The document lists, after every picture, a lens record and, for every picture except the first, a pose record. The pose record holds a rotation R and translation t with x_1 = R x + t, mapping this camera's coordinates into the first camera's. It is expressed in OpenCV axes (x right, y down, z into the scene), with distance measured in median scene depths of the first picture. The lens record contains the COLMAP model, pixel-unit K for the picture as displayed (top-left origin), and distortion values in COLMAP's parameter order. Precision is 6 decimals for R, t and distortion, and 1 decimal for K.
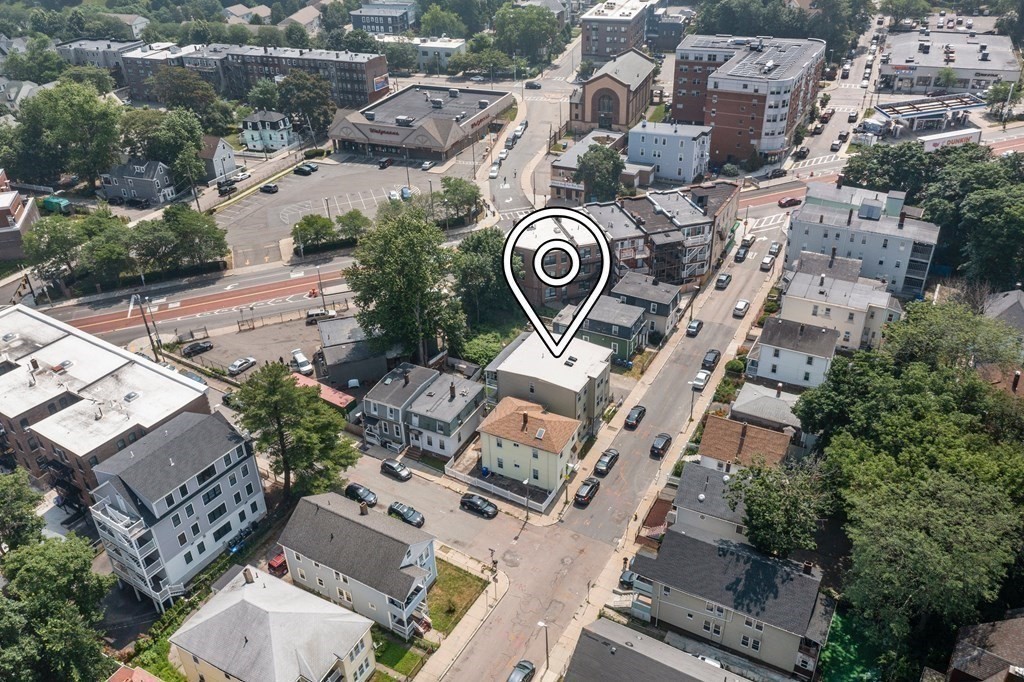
lens RADIAL K [[799.2, 0, 512.0], [0, 799.2, 341.0], [0, 0, 1]] dist [0.001397, 0.006214]
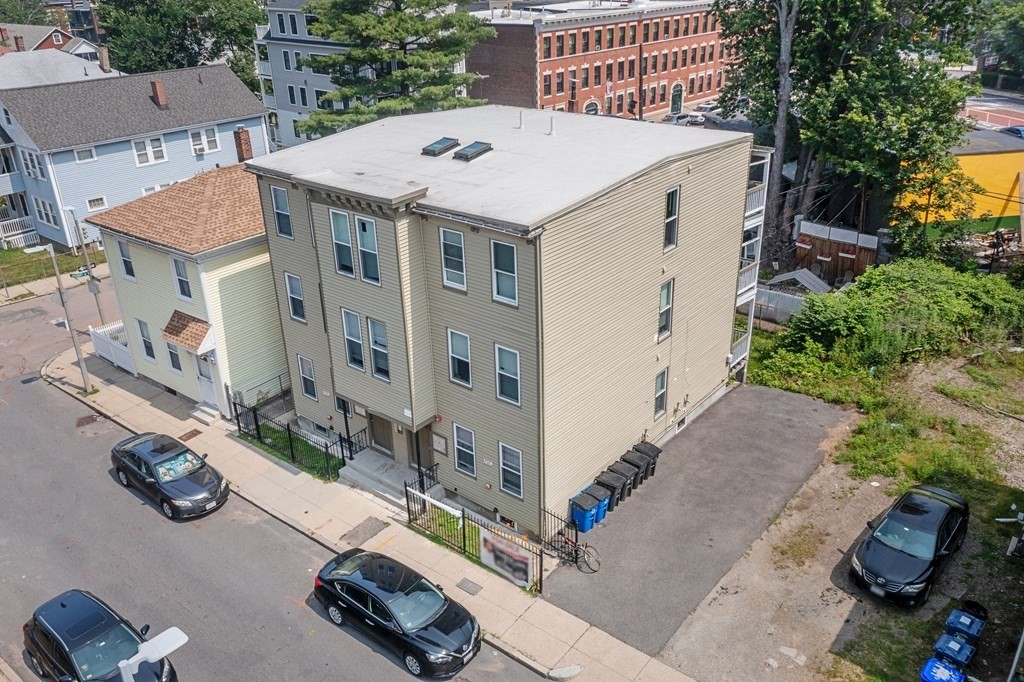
lens RADIAL K [[799.2, 0, 512.0], [0, 799.2, 341.0], [0, 0, 1]] dist [0.001397, 0.006214]
pose [[-0.163842, 0.470648, -0.866975, 0.182297], [-0.487733, 0.725274, 0.485896, -0.033686], [0.857480, 0.502462, 0.110720, 0.633691]]
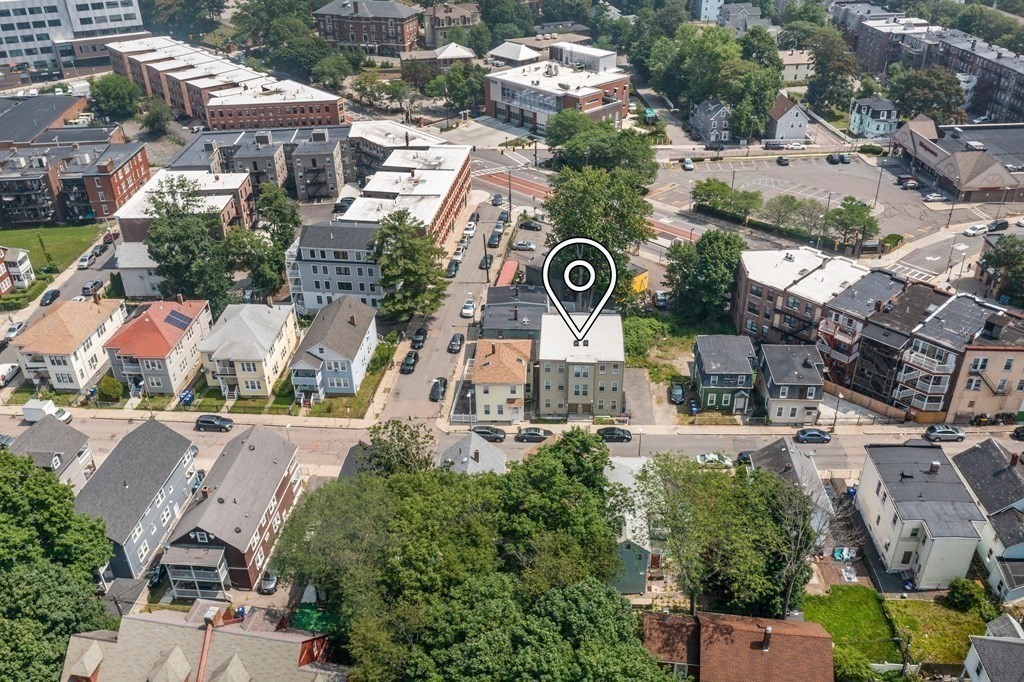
lens RADIAL K [[799.2, 0, 512.0], [0, 799.2, 341.0], [0, 0, 1]] dist [0.001397, 0.006214]
pose [[0.437715, 0.494401, -0.750982, 0.496908], [-0.471409, 0.837433, 0.276550, -0.135805], [0.765623, 0.232969, 0.599622, 0.203023]]
